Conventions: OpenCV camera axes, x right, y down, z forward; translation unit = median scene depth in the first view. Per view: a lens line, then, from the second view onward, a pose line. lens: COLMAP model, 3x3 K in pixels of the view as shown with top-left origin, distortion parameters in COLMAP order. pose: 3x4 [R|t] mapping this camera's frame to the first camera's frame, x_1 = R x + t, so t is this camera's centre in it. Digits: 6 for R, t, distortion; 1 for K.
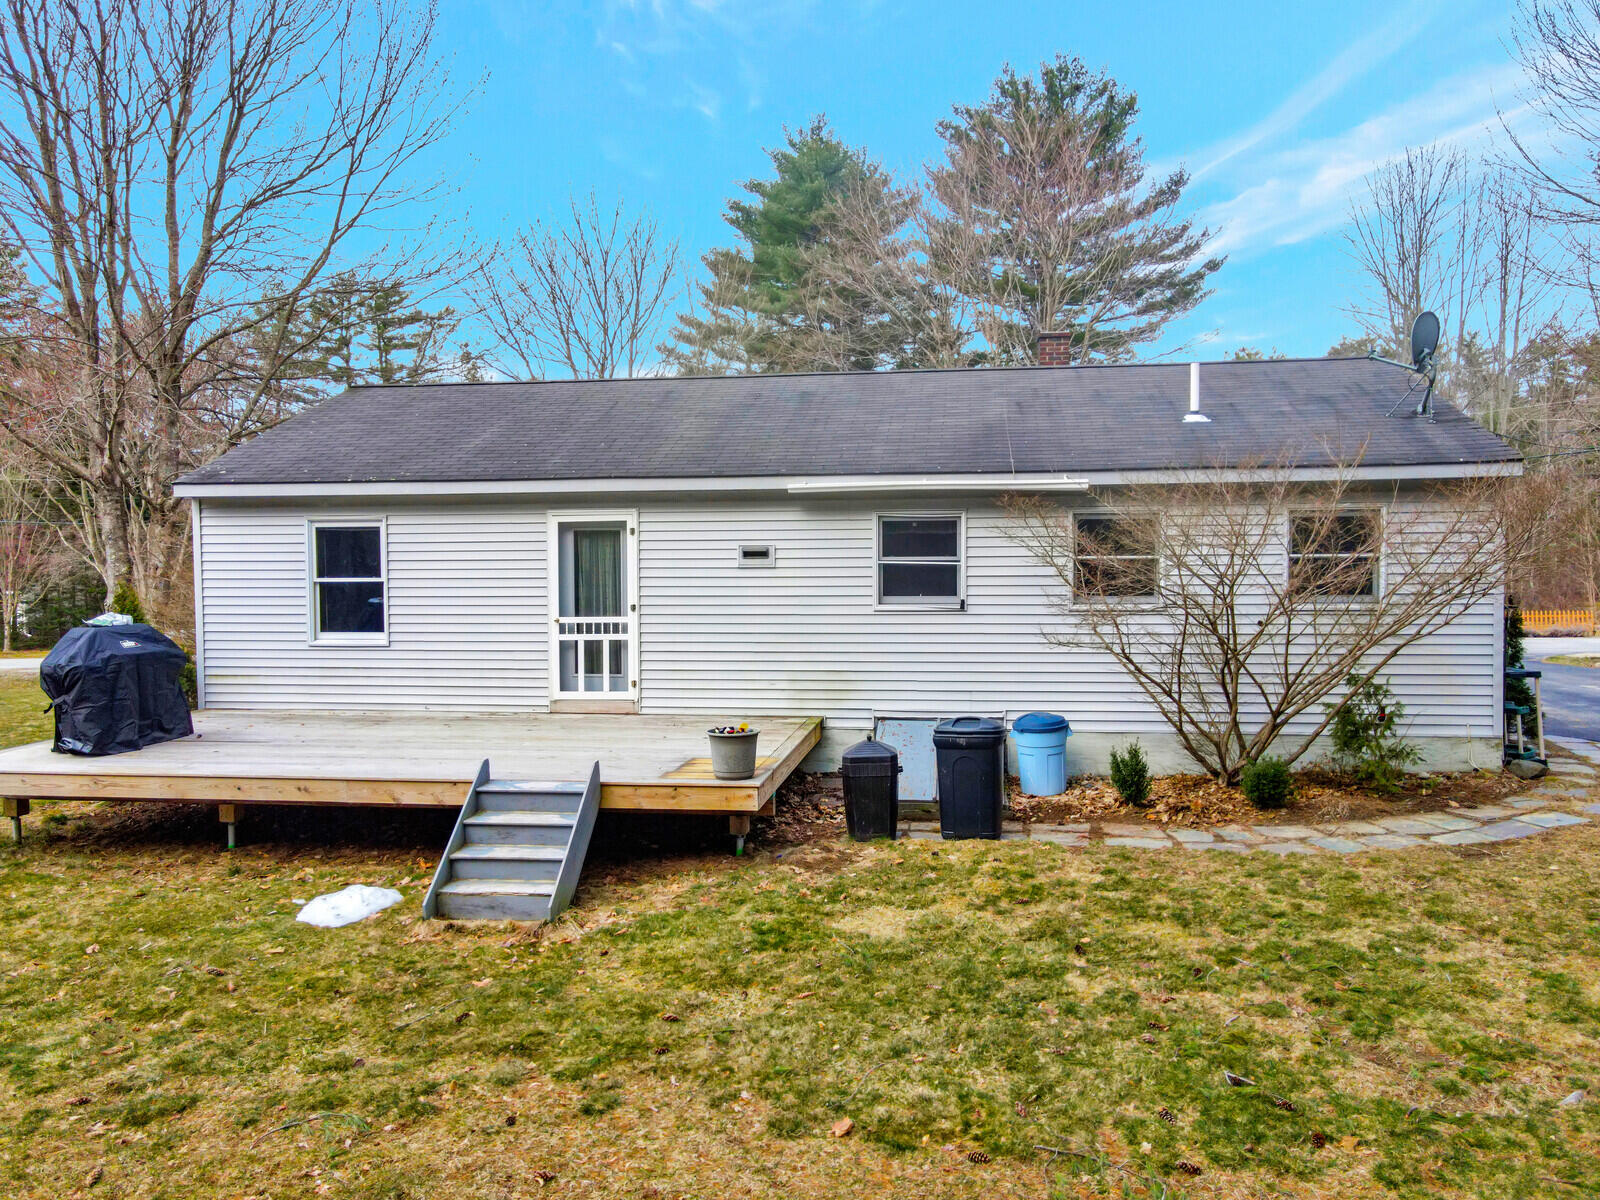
lens RADIAL K [[1217.5, 0, 800.0], [0, 1217.5, 600.0], [0, 0, 1]] dist [0.015193, 0.008811]
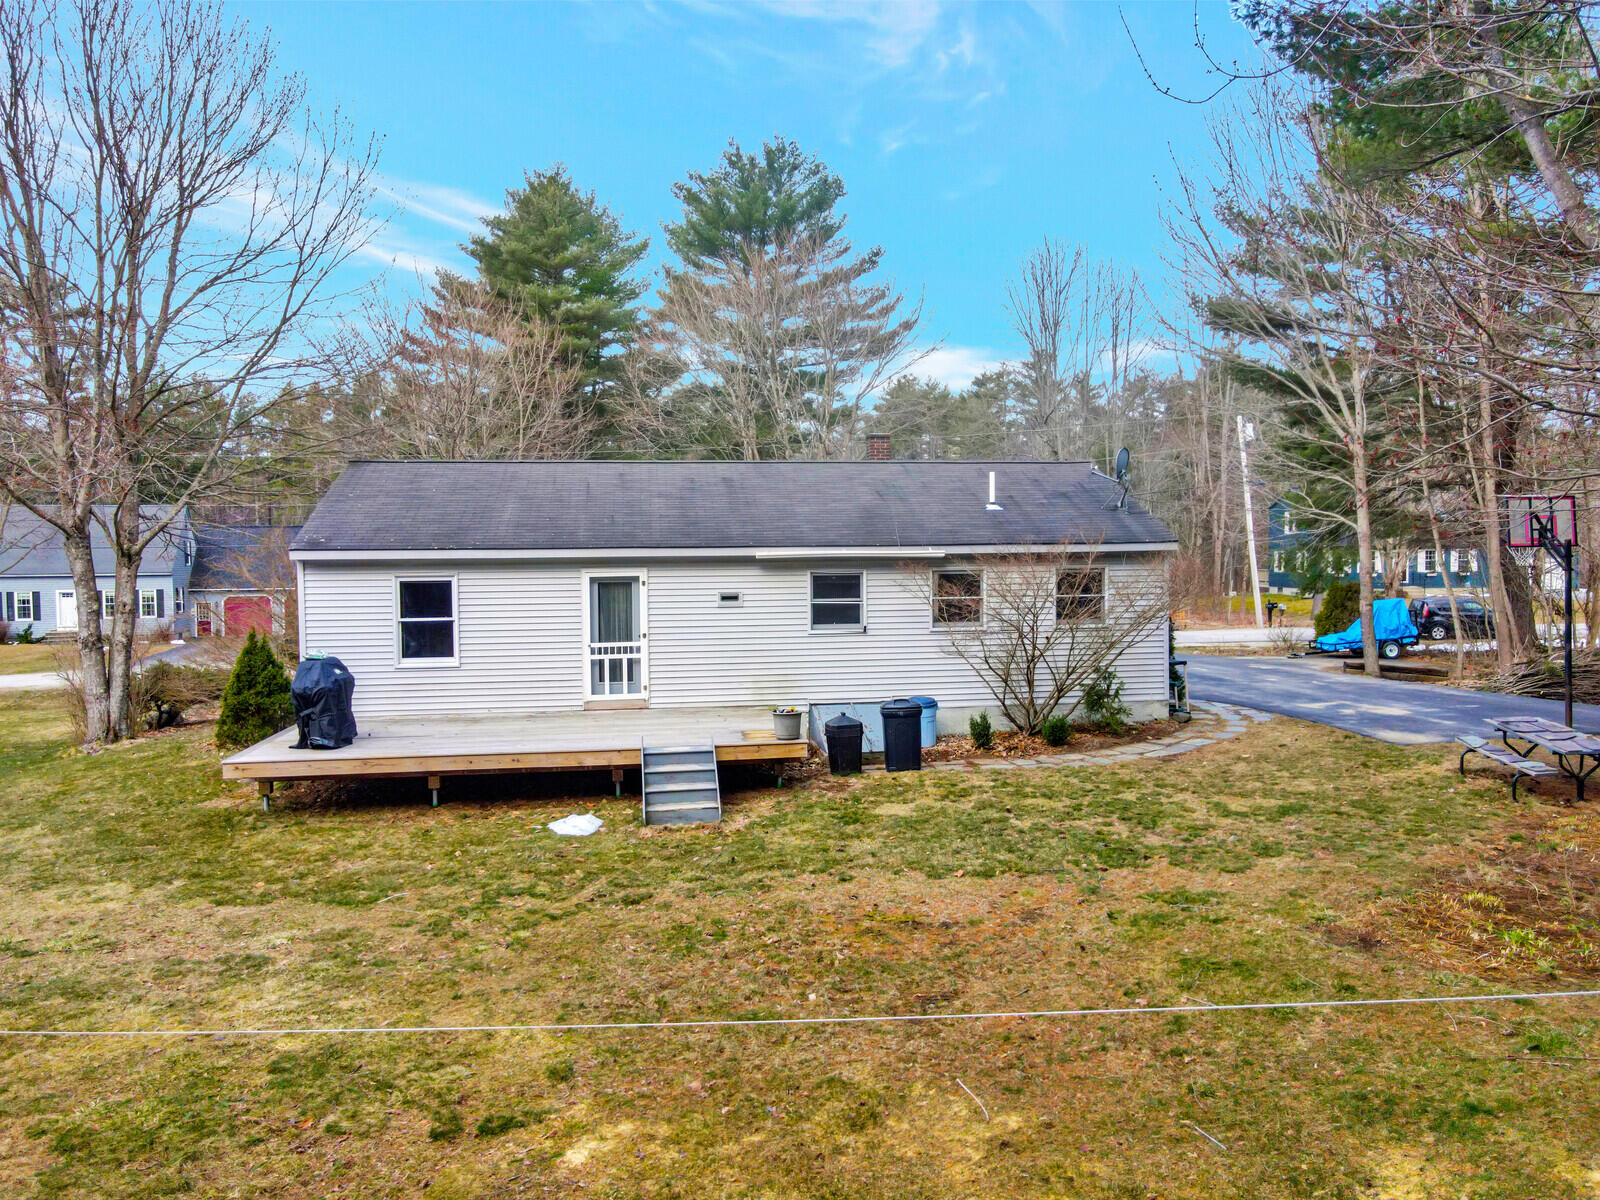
lens RADIAL K [[1240.4, 0, 819.3], [0, 1240.4, 600.9], [0, 0, 1]] dist [-0.003629, 0.036832]
pose [[0.955188, -0.015034, 0.295619, -0.454286], [0.014513, 0.999887, 0.003959, -0.045886], [-0.295645, 0.000509, 0.955298, -0.578096]]
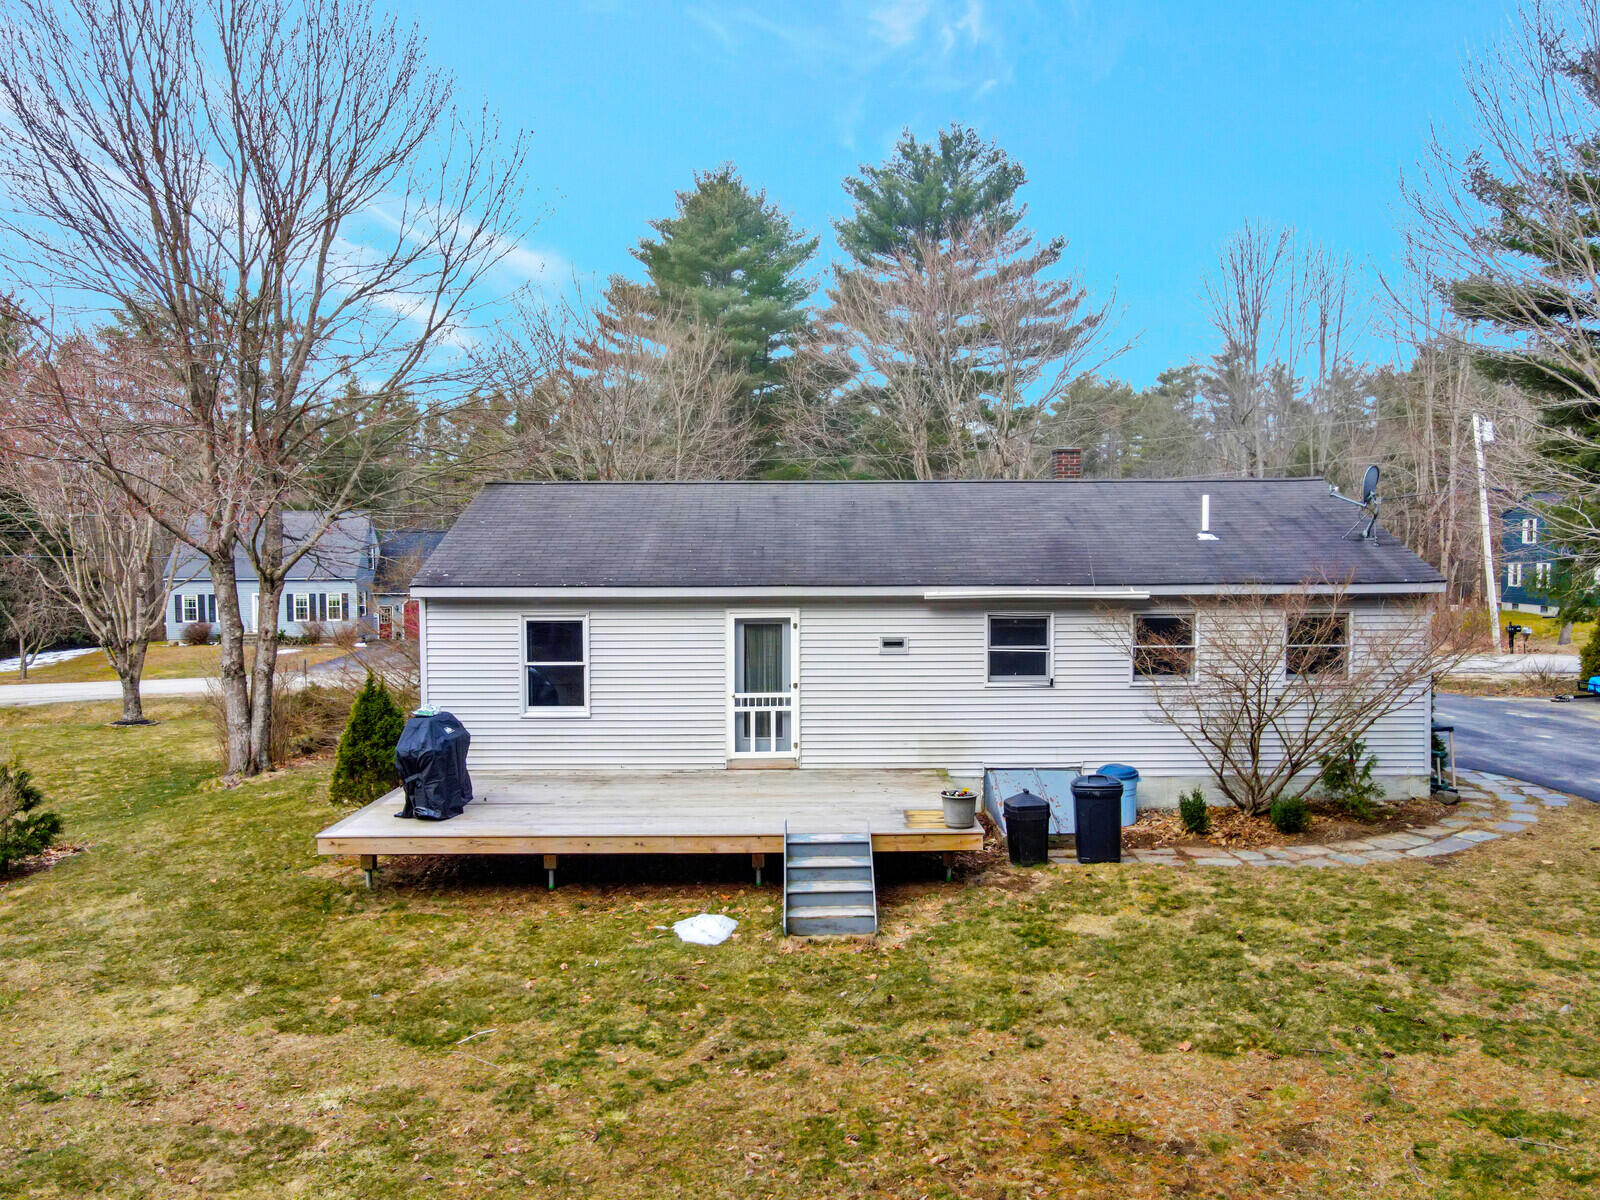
lens RADIAL K [[1232.2, 0, 800.0], [0, 1232.2, 600.0], [0, 0, 1]] dist [0.015176, 0.015390]
pose [[0.989176, -0.003785, 0.146684, -0.389112], [0.003093, 0.999983, 0.004941, -0.108602], [-0.146700, -0.004434, 0.989171, -0.335123]]
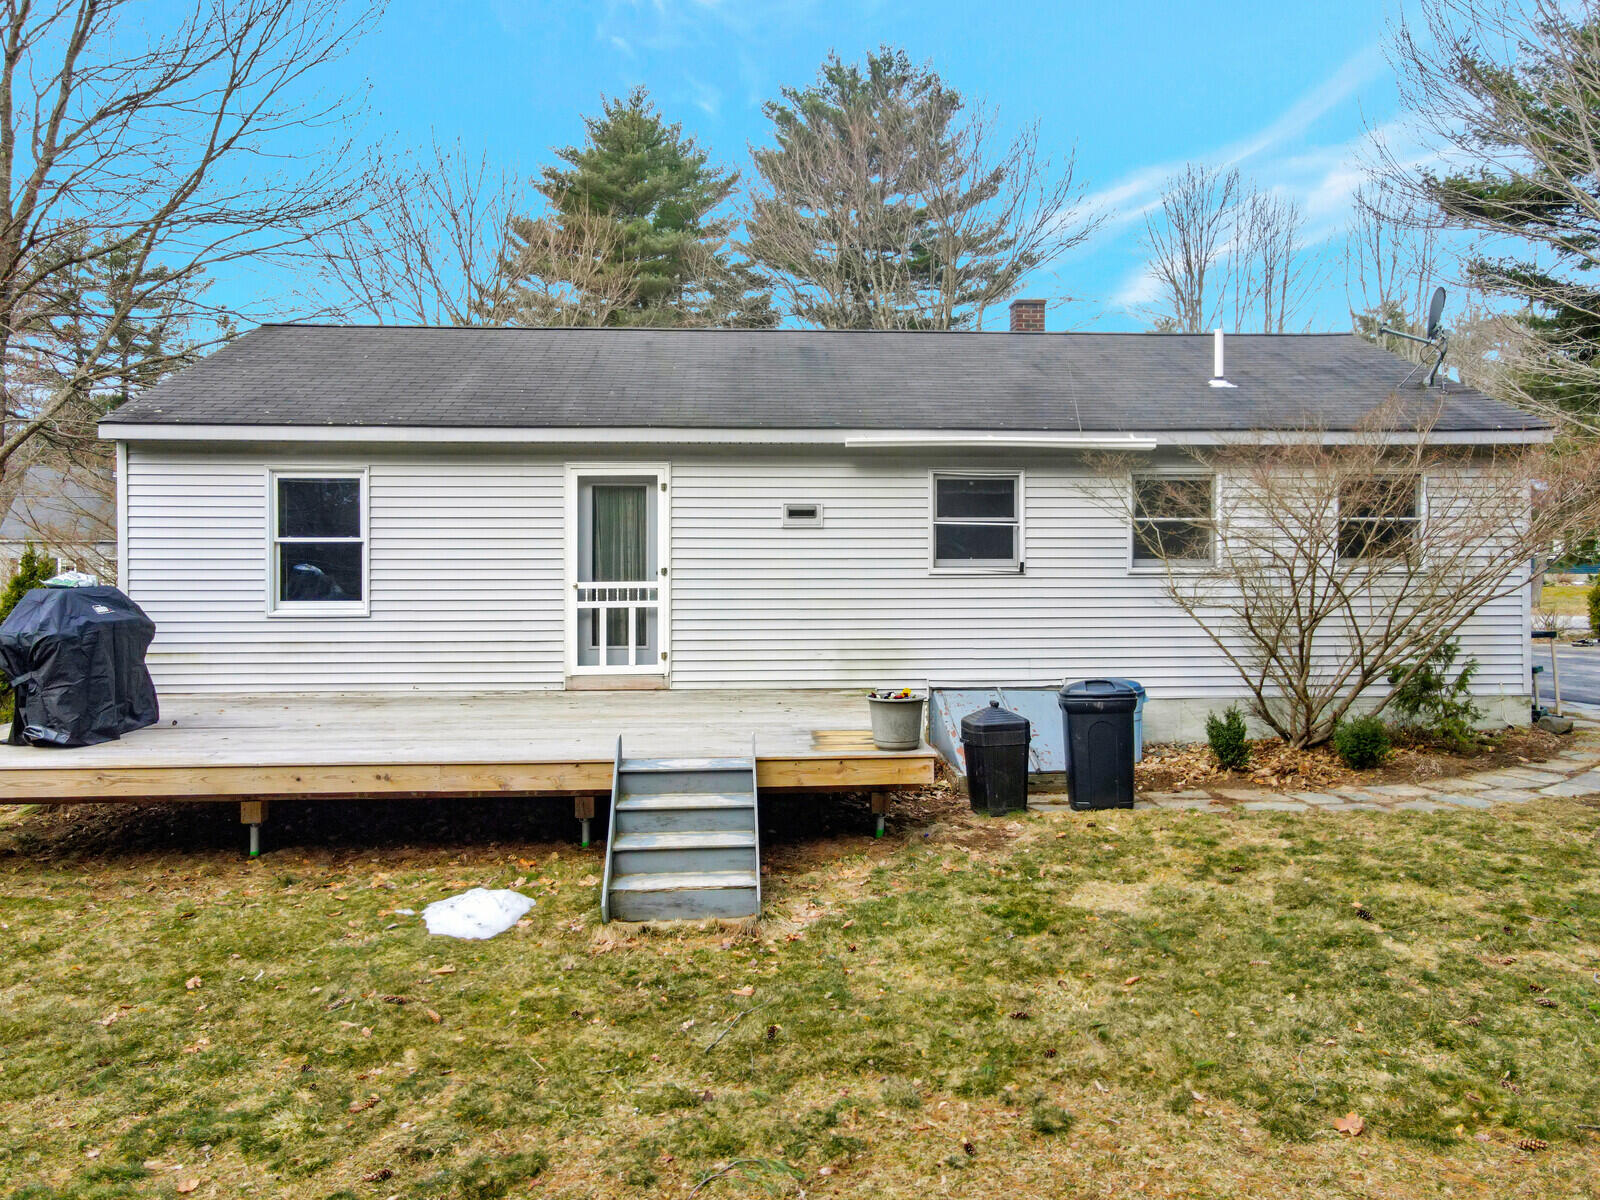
lens RADIAL K [[1234.9, 0, 800.4], [0, 1234.9, 553.2], [0, 0, 1]] dist [0.013642, 0.011424]
pose [[0.979166, 0.004831, 0.203002, -0.271411], [0.001544, 0.999511, -0.031234, 0.026158], [-0.203053, 0.030897, 0.978680, 0.100669]]
